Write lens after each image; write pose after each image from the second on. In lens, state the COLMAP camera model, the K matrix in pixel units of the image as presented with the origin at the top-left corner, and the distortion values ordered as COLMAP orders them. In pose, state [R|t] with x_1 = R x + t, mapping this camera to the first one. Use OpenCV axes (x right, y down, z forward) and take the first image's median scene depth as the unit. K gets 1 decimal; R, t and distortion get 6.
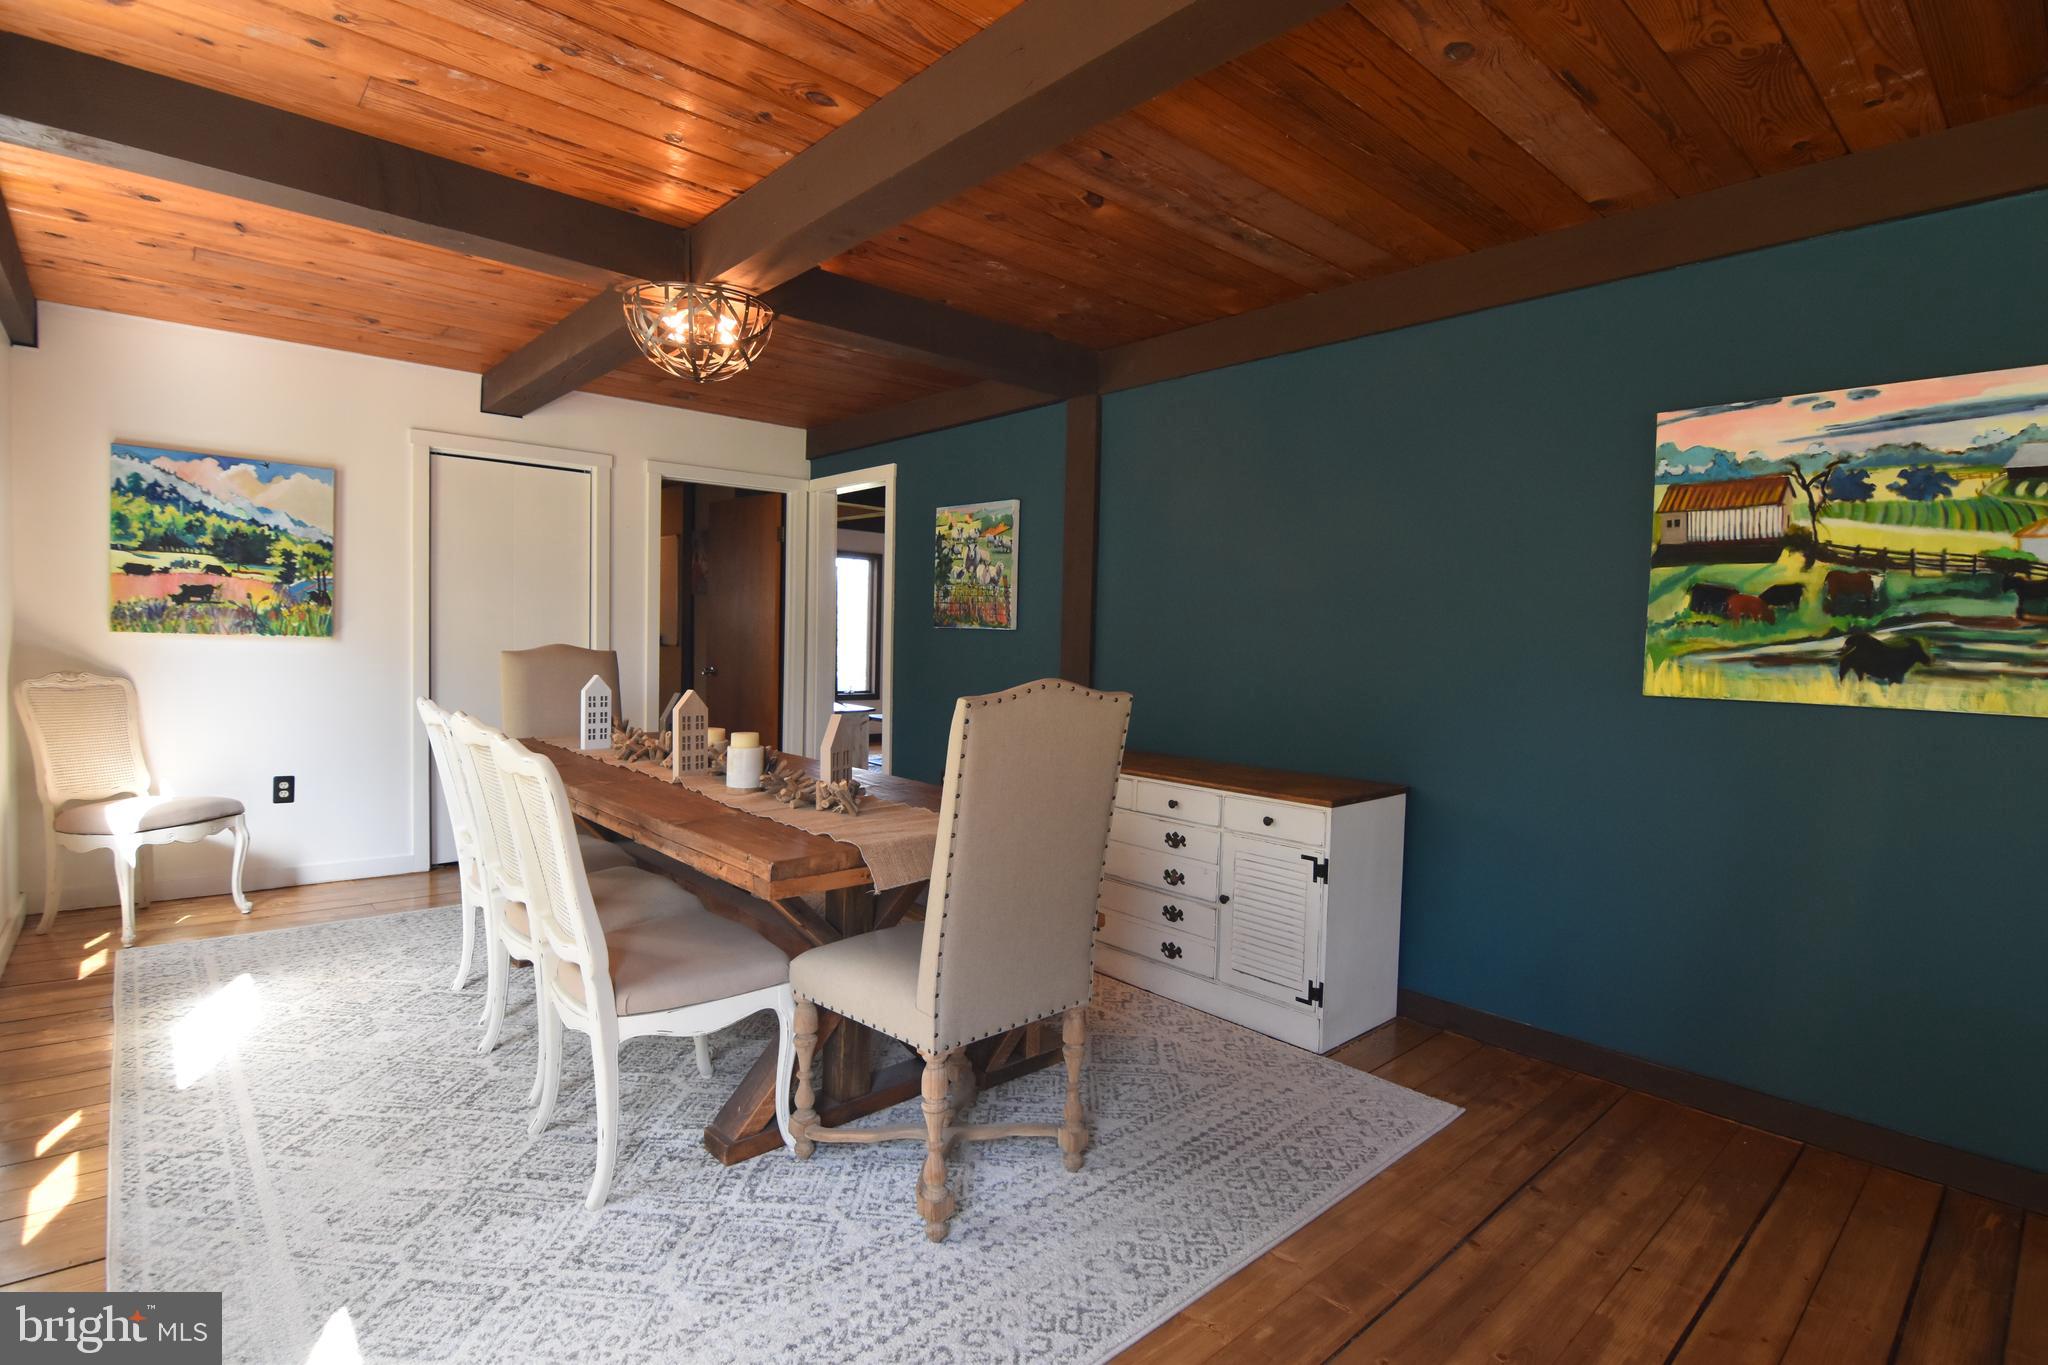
lens RADIAL K [[993.1, 0, 1027.5], [0, 993.1, 685.4], [0, 0, 1]] dist [-0.007658, -0.008022]
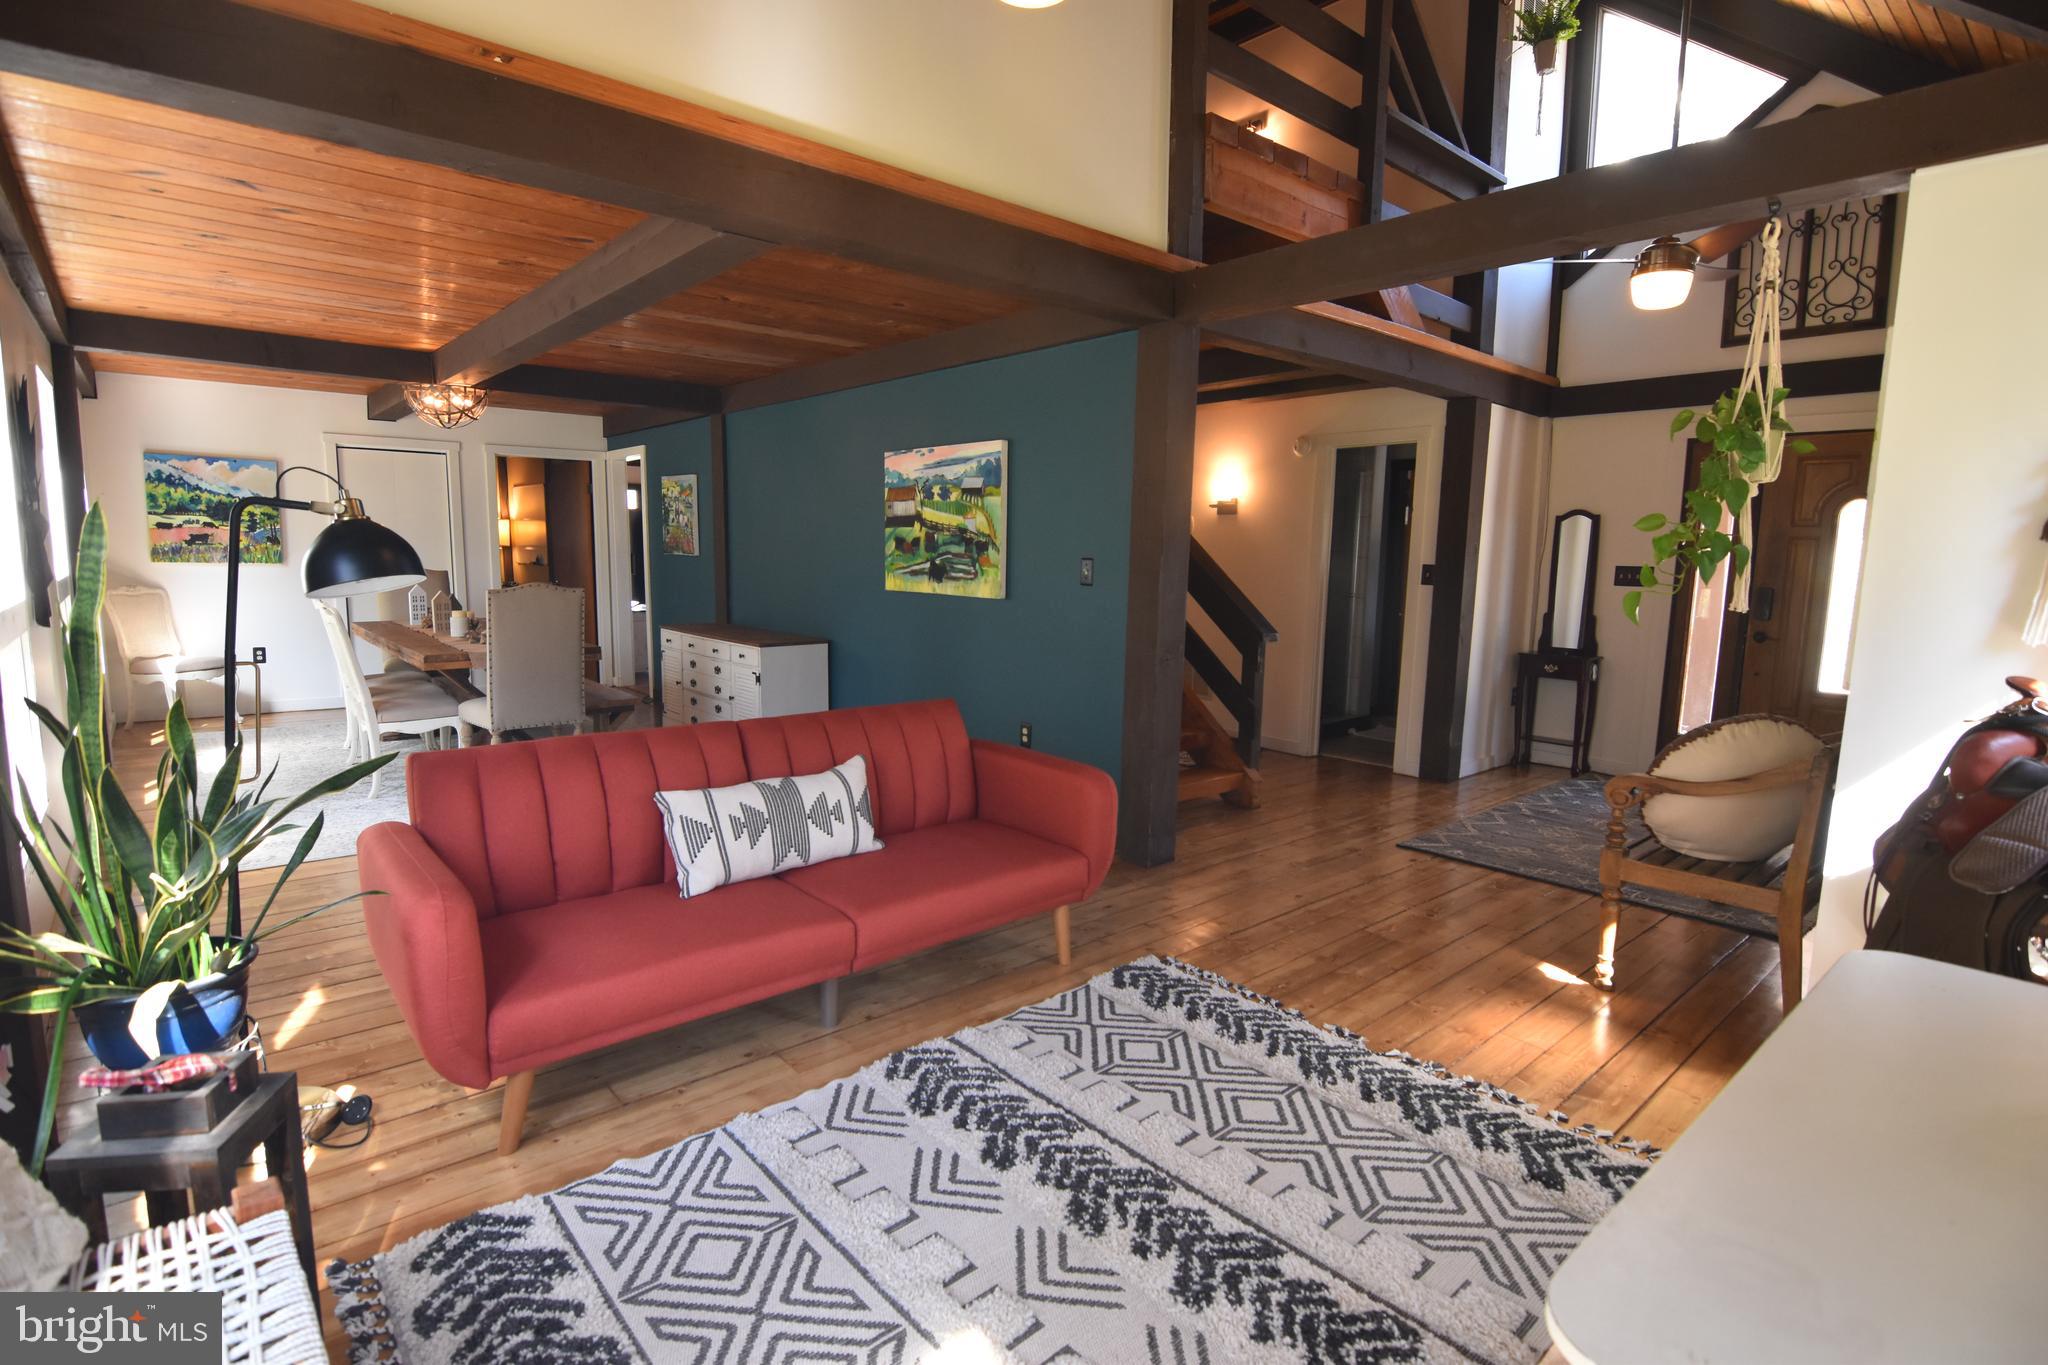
lens RADIAL K [[993.1, 0, 1030.7], [0, 993.1, 682.1], [0, 0, 1]] dist [-0.007658, -0.008022]
pose [[0.999927, -0.005139, -0.010914, 0.680530], [0.006045, 0.996390, 0.084673, 0.020201], [0.010440, -0.084733, 0.996349, -0.780484]]
